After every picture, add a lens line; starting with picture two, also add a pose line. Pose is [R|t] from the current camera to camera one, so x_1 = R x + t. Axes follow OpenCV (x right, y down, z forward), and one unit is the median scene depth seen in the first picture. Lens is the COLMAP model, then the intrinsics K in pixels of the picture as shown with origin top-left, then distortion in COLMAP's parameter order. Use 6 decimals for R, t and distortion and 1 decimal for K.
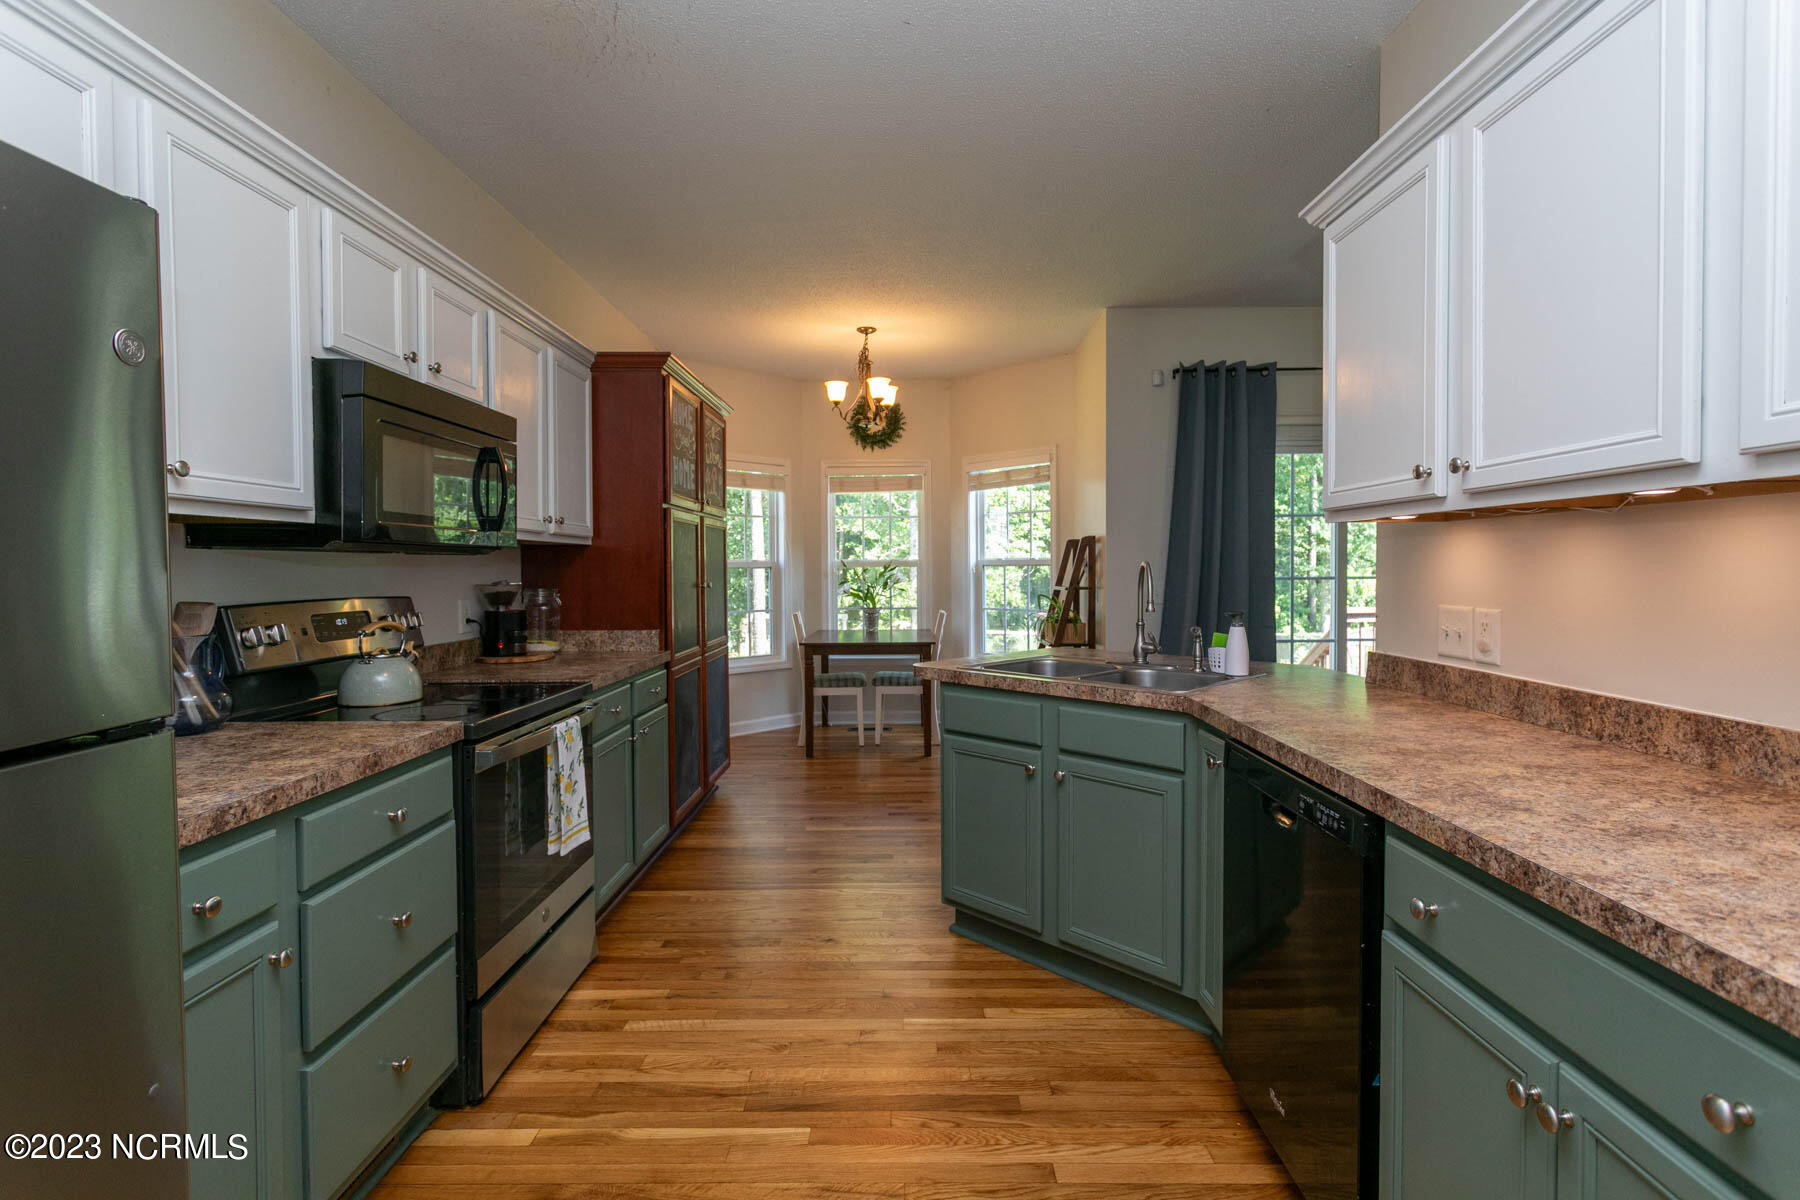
lens RADIAL K [[846.6, 0, 898.1], [0, 846.6, 595.2], [0, 0, 1]] dist [0.006044, 0.001007]
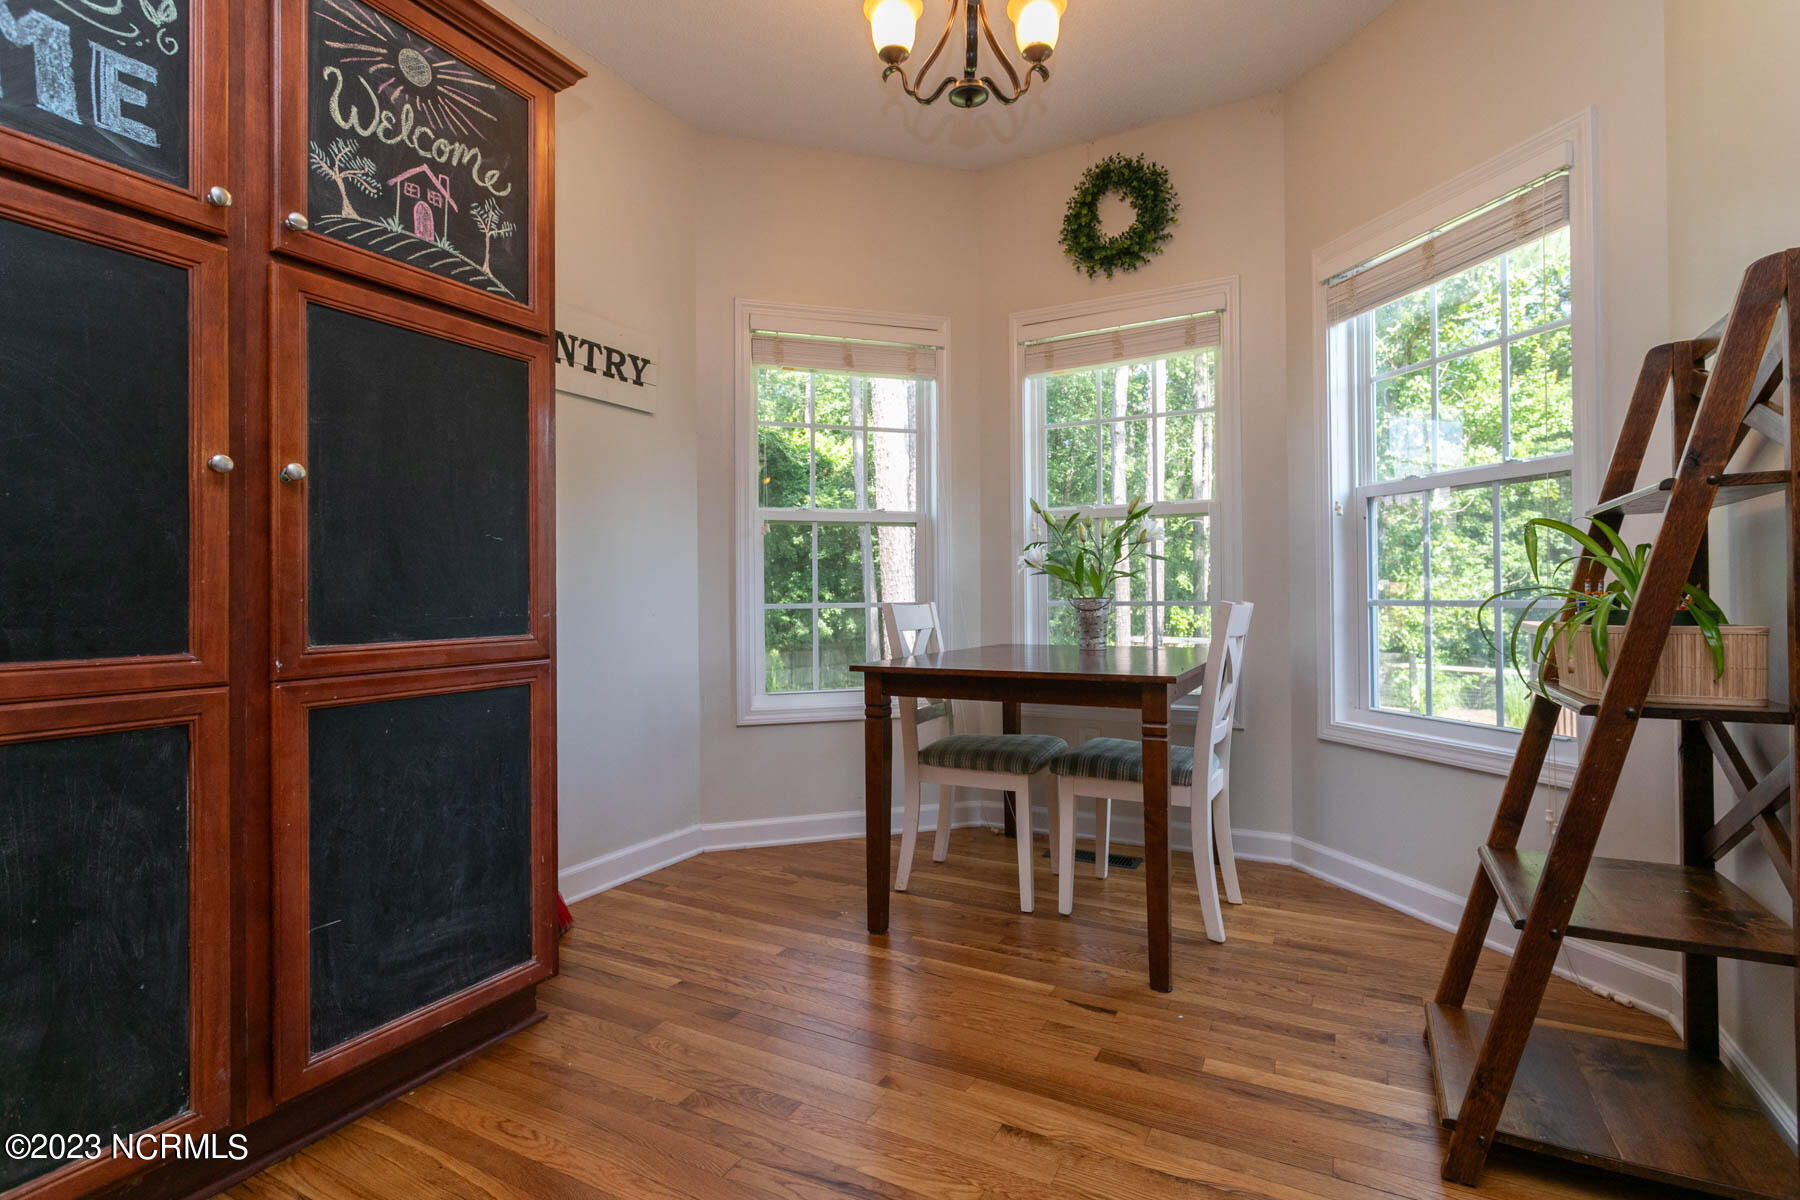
lens RADIAL K [[846.6, 0, 898.9], [0, 846.6, 590.9], [0, 0, 1]] dist [0.006044, 0.001007]
pose [[0.886467, -0.000209, -0.462792, 0.089835], [-0.016500, 0.999350, -0.032057, 0.027458], [0.462498, 0.036053, 0.885887, 0.528045]]
